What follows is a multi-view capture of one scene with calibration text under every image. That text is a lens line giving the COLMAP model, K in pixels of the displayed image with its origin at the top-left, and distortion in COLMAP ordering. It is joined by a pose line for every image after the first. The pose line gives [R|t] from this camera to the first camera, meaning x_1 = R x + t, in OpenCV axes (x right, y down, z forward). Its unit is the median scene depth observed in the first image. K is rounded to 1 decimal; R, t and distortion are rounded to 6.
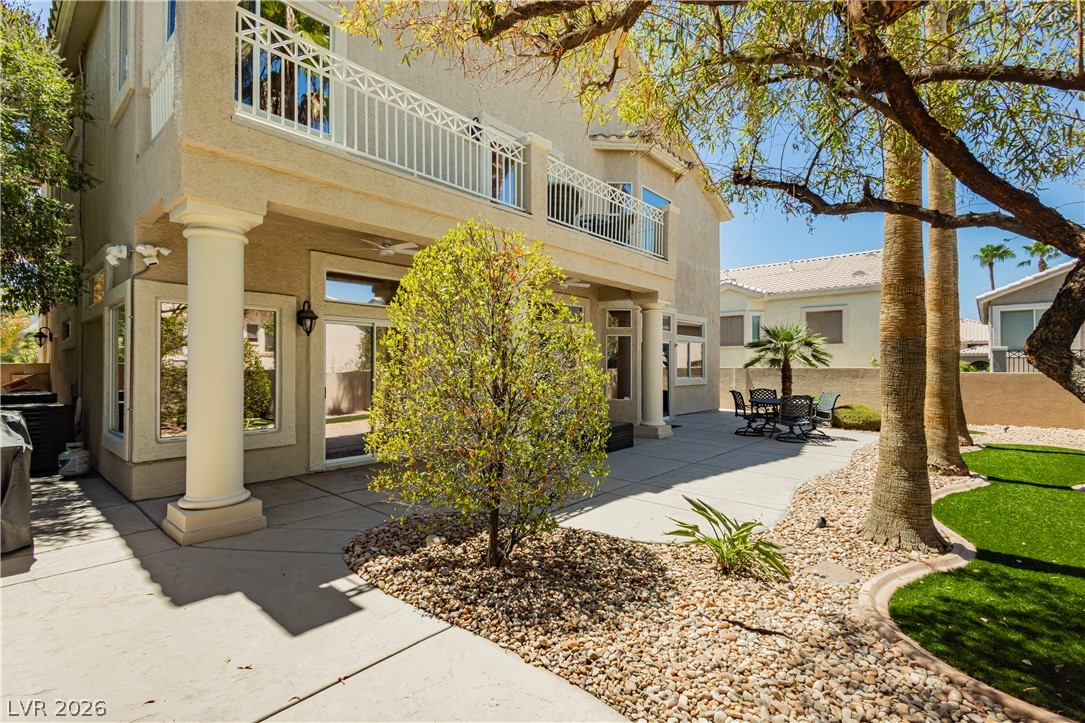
lens RADIAL K [[501.3, 0, 542.5], [0, 501.3, 361.5], [0, 0, 1]] dist [0.002949, 0.000464]
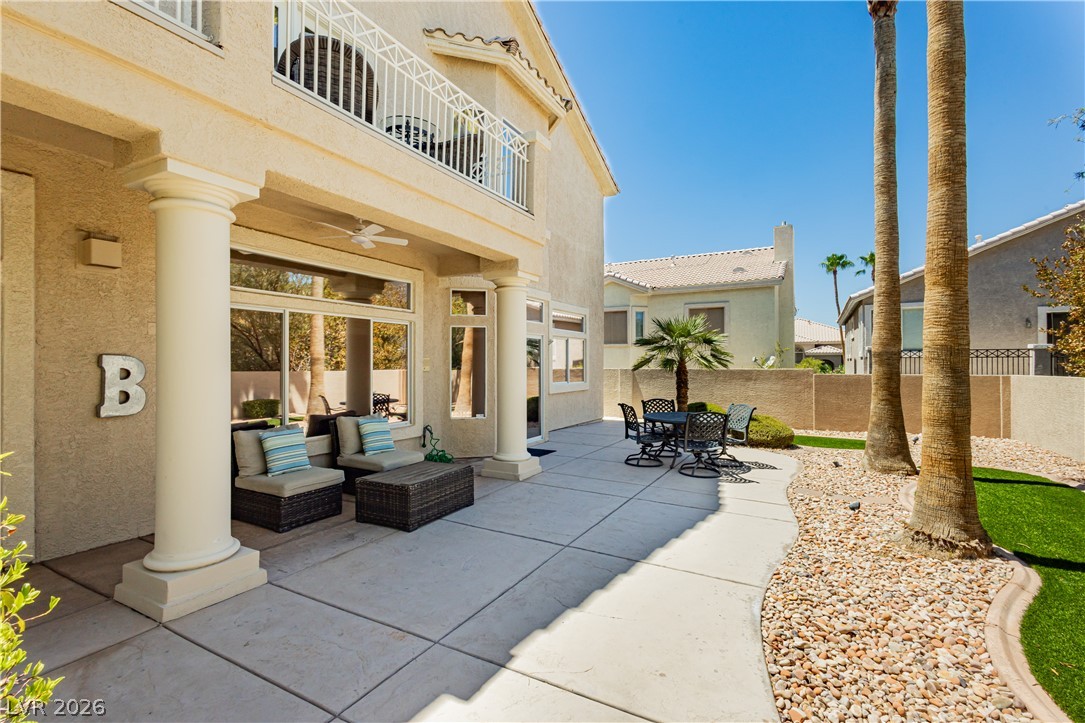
lens RADIAL K [[501.3, 0, 542.5], [0, 501.3, 361.5], [0, 0, 1]] dist [0.002949, 0.000464]
pose [[0.975211, -0.000647, 0.221275, 0.087917], [-0.000348, 0.999990, 0.004460, -0.005402], [-0.221275, -0.004427, 0.975201, 0.263835]]
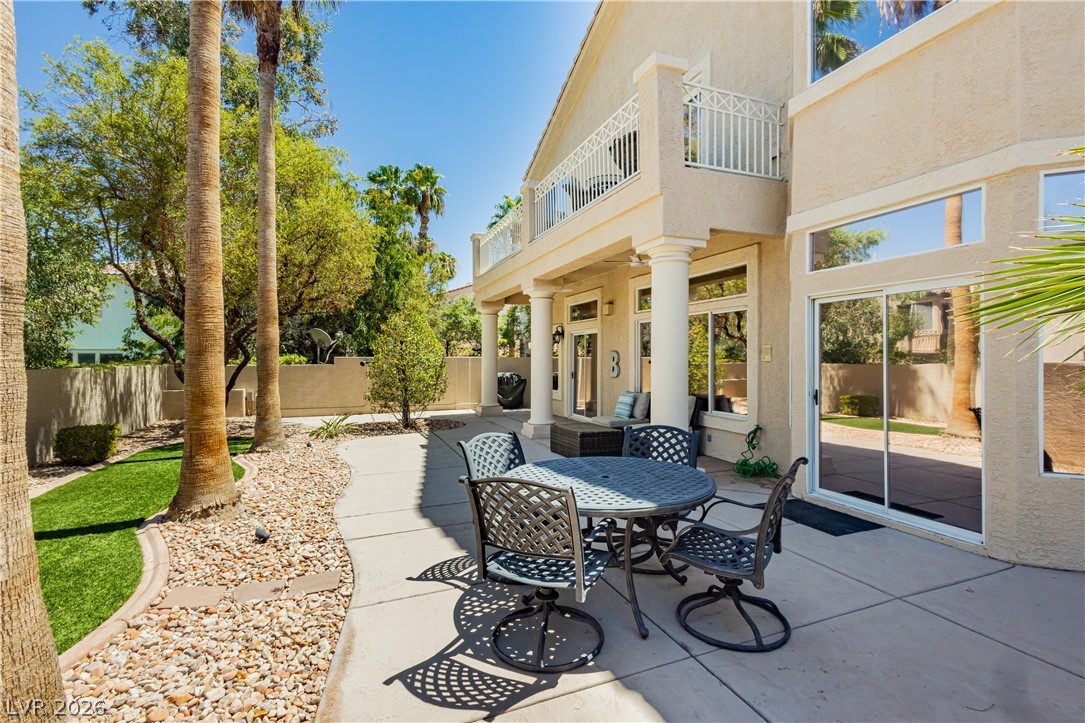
lens RADIAL K [[501.3, 0, 542.5], [0, 501.3, 361.5], [0, 0, 1]] dist [0.002949, 0.000464]
pose [[-0.447774, 0.005196, -0.894132, 0.615367], [0.011140, 0.999938, 0.000232, 0.006346], [0.894078, -0.009857, -0.447804, 0.885178]]
